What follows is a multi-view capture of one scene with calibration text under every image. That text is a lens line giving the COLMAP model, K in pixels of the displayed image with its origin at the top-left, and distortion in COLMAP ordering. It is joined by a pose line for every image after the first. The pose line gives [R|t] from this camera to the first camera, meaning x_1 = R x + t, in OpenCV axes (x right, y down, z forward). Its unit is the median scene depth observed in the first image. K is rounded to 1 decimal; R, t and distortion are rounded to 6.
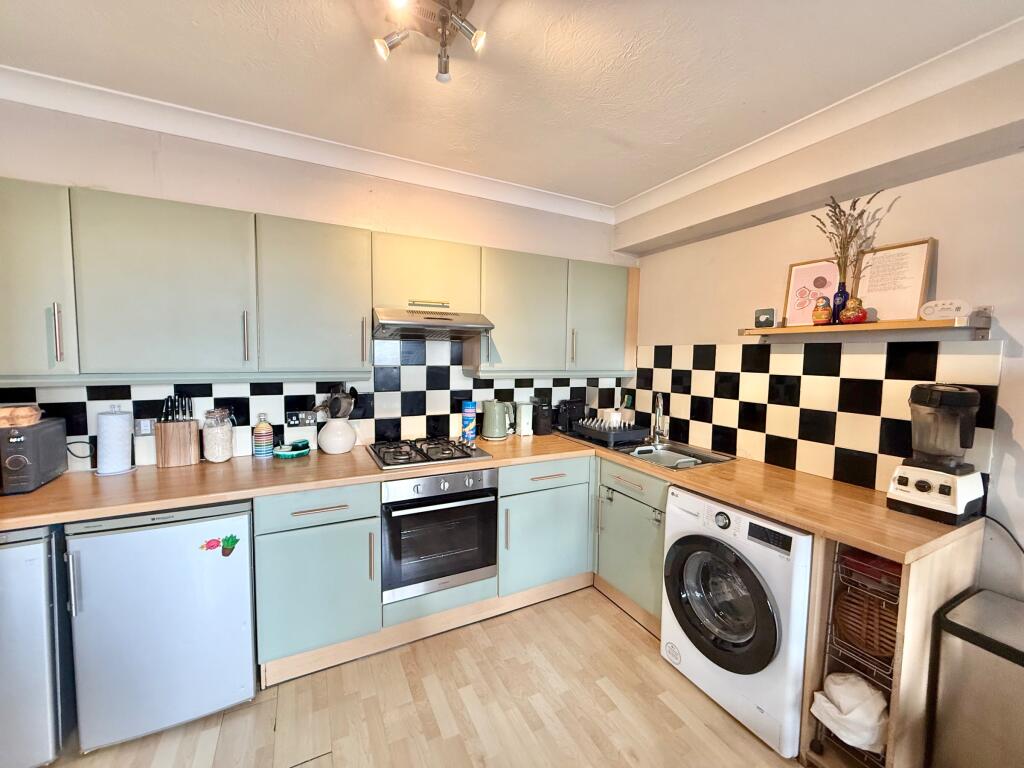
lens RADIAL K [[407.4, 0, 510.4], [0, 407.4, 381.6], [0, 0, 1]] dist [-0.000915, -0.000014]
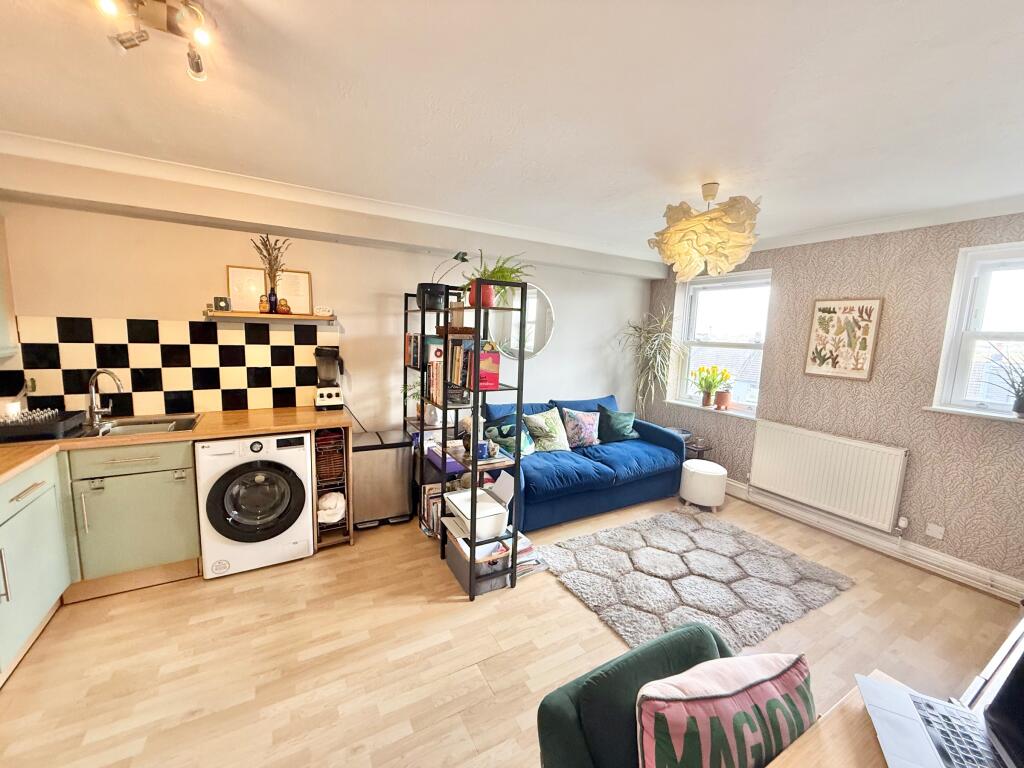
lens RADIAL K [[407.4, 0, 509.4], [0, 407.4, 383.5], [0, 0, 1]] dist [-0.000915, -0.000014]
pose [[-0.053821, -0.149781, 0.987253, -0.871476], [0.031265, 0.987949, 0.151591, -0.075453], [-0.998061, 0.039026, -0.048490, 0.131662]]
